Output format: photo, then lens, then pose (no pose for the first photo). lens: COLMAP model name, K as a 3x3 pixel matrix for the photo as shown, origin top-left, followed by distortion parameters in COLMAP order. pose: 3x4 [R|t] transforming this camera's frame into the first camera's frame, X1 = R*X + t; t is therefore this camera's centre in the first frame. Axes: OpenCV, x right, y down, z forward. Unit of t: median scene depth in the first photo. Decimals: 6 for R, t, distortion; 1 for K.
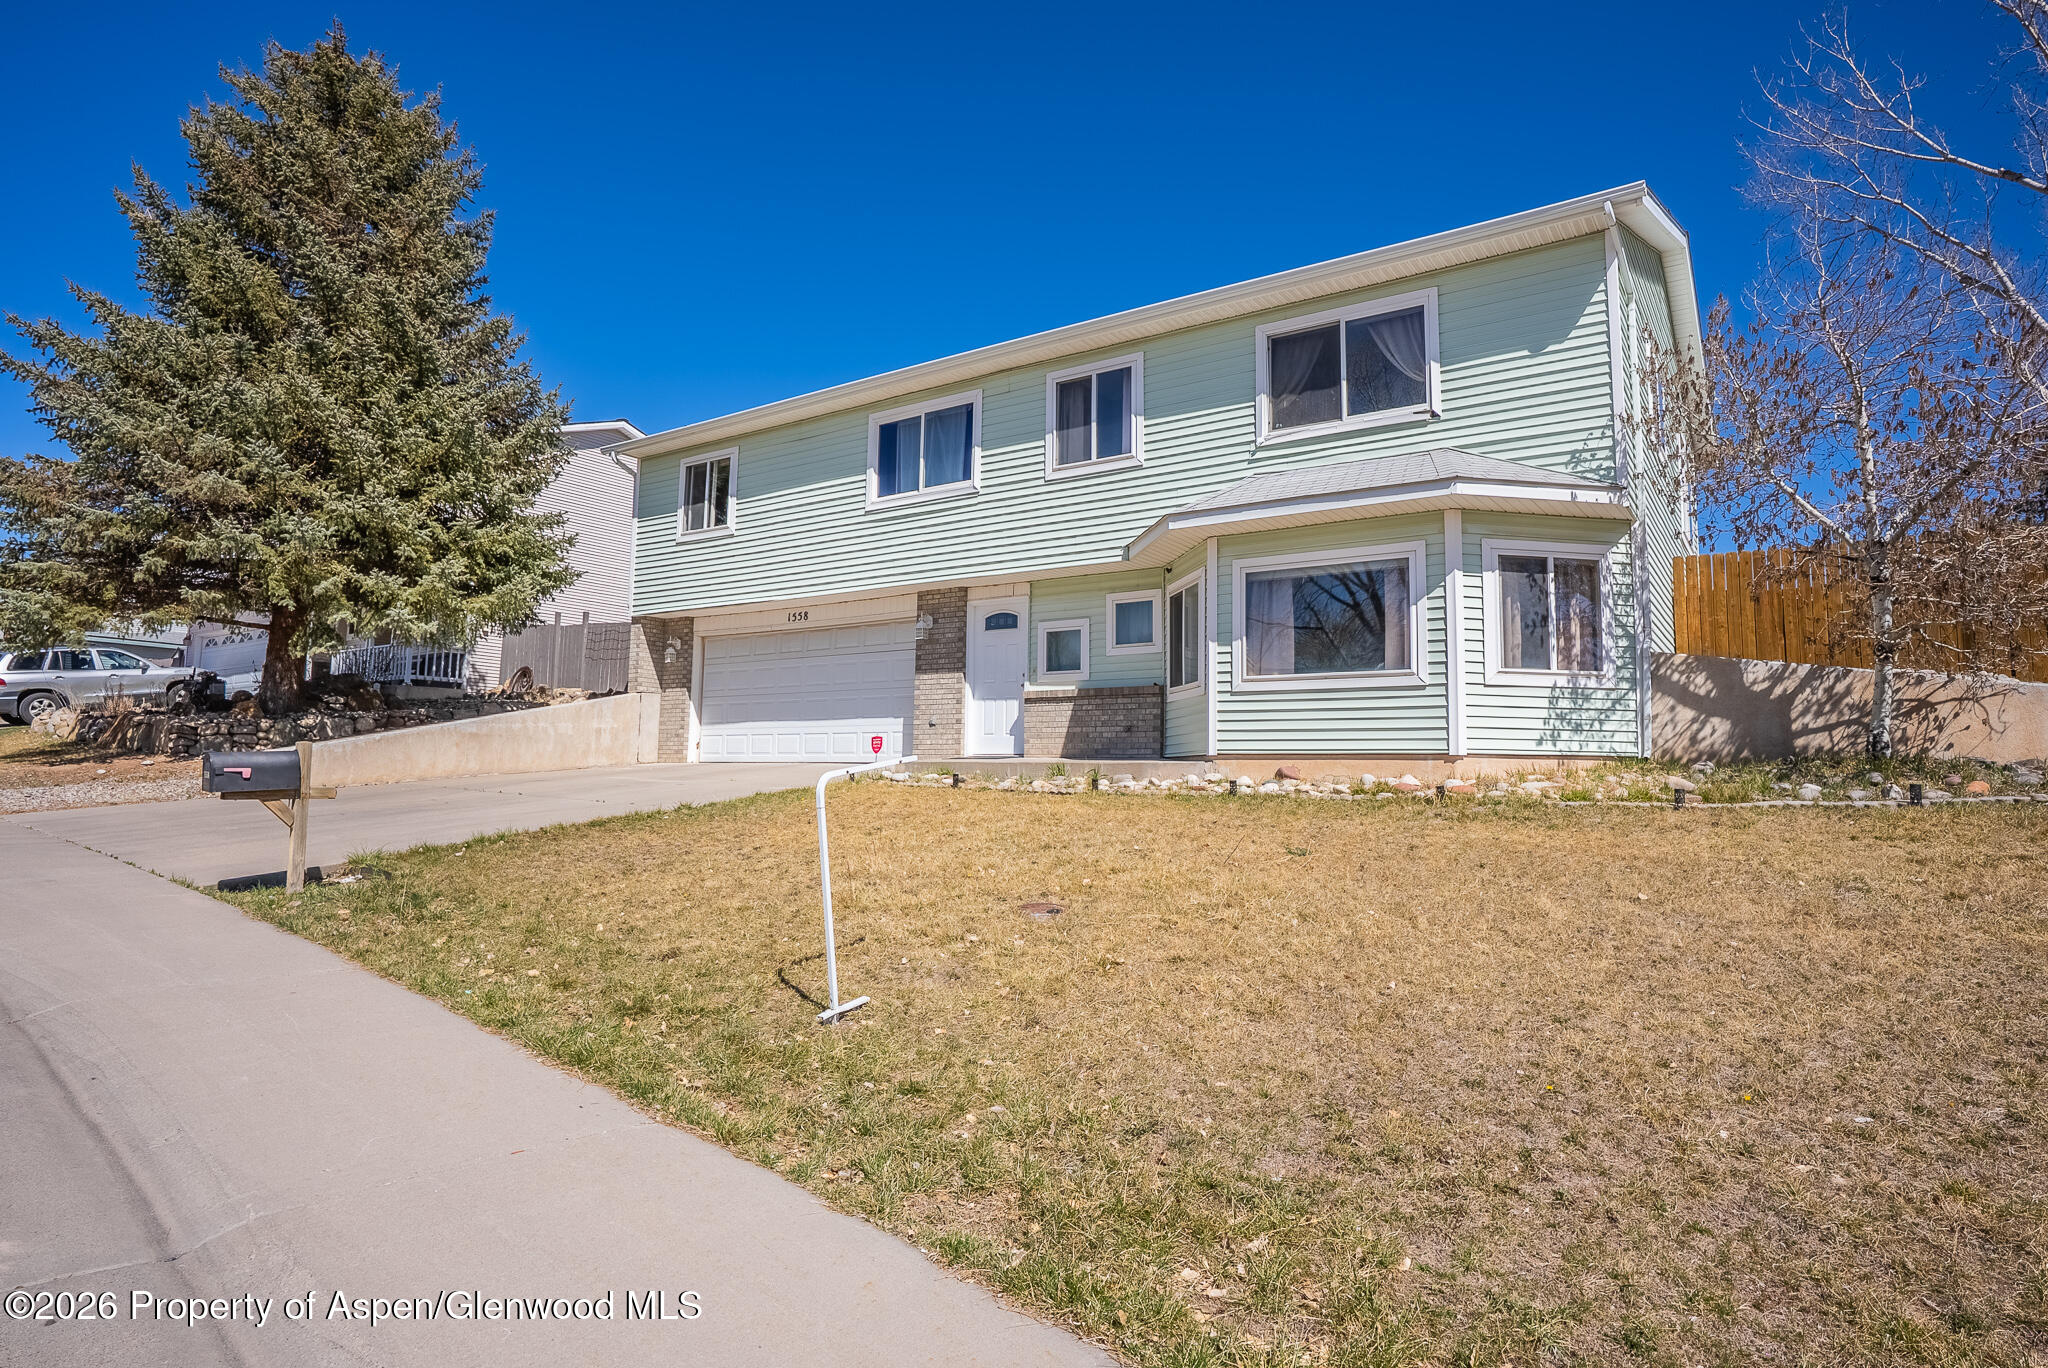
lens RADIAL K [[929.9, 0, 1016.1], [0, 929.9, 670.9], [0, 0, 1]] dist [-0.008085, 0.001697]
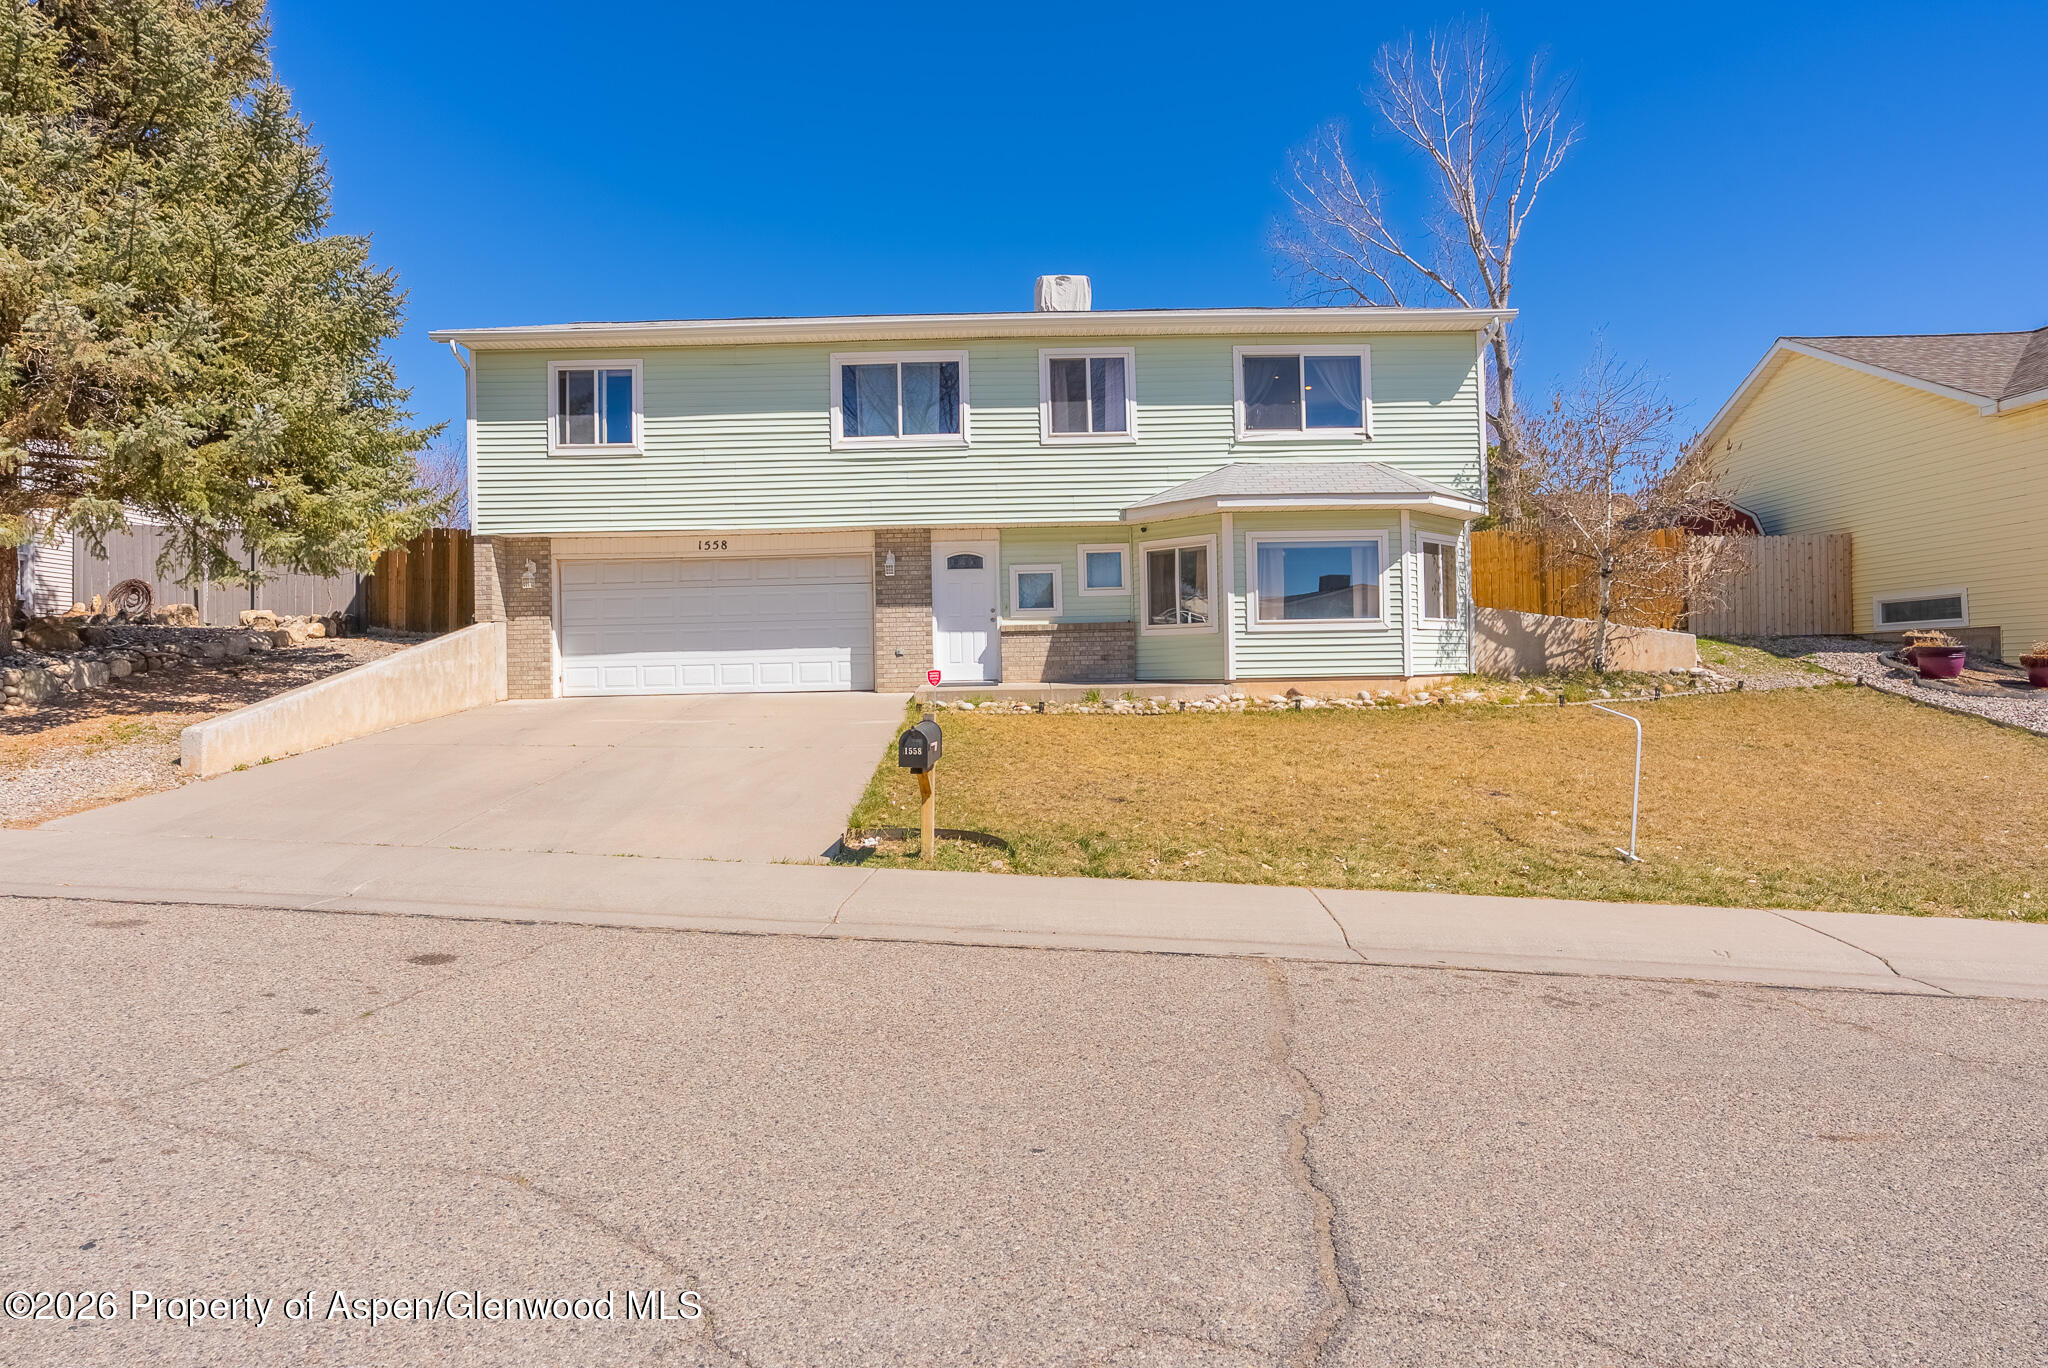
lens RADIAL K [[872.7, 0, 1023.6], [0, 872.7, 644.0], [0, 0, 1]] dist [-0.010467, 0.000204]
pose [[0.877682, -0.016287, 0.478967, -0.518286], [-0.018987, 0.997456, 0.068711, -0.031963], [-0.478867, -0.069401, 0.875140, 0.047573]]
